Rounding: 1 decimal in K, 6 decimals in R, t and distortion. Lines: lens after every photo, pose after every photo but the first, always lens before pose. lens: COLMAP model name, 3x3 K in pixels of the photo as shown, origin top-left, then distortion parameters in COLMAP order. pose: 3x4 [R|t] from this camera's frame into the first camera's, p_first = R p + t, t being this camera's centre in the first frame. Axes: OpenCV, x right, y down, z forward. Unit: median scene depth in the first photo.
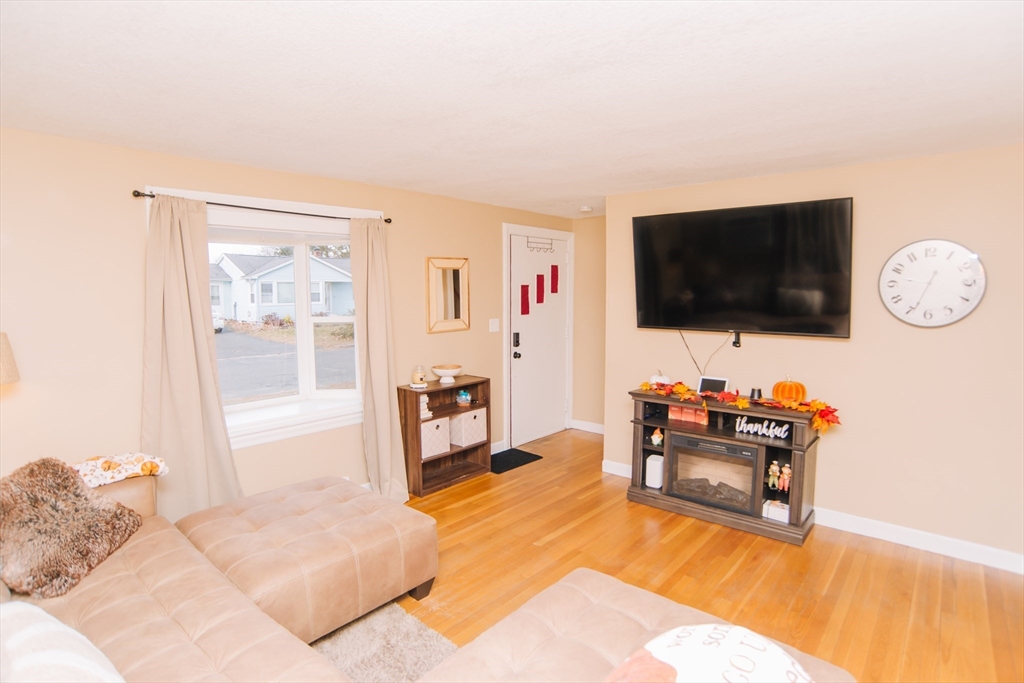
lens RADIAL K [[524.5, 0, 514.8], [0, 524.5, 331.4], [0, 0, 1]] dist [-0.096964, 0.045367]
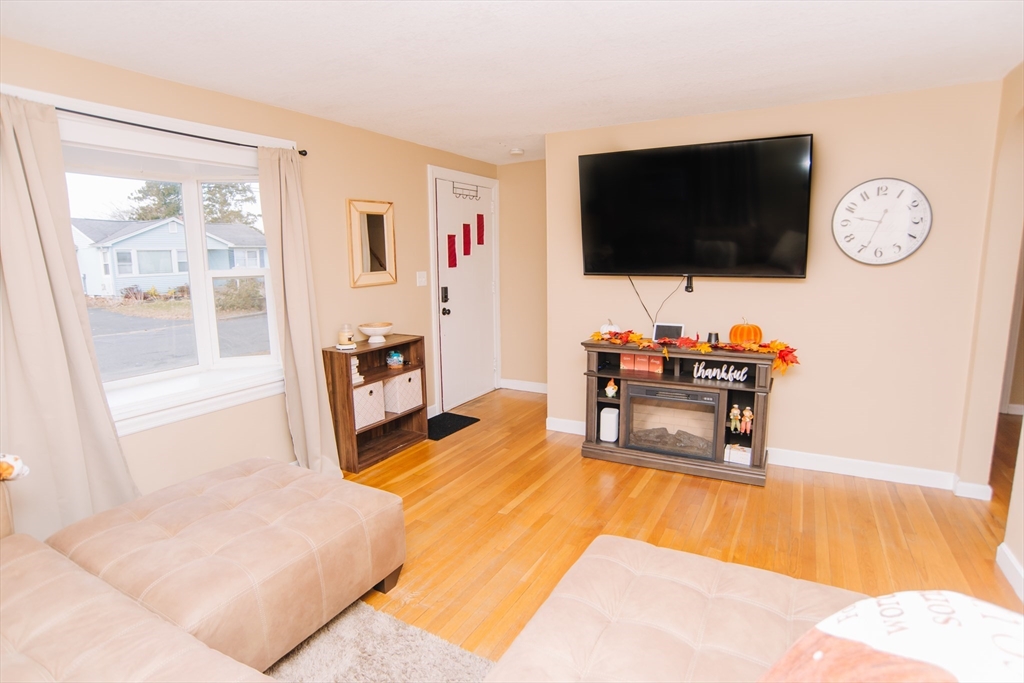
lens RADIAL K [[524.5, 0, 514.8], [0, 524.5, 331.4], [0, 0, 1]] dist [-0.096964, 0.045367]
pose [[0.977806, -0.039907, 0.205678, -0.103220], [0.026529, 0.997374, 0.067396, 0.032560], [-0.207828, -0.060444, 0.976296, 0.118698]]
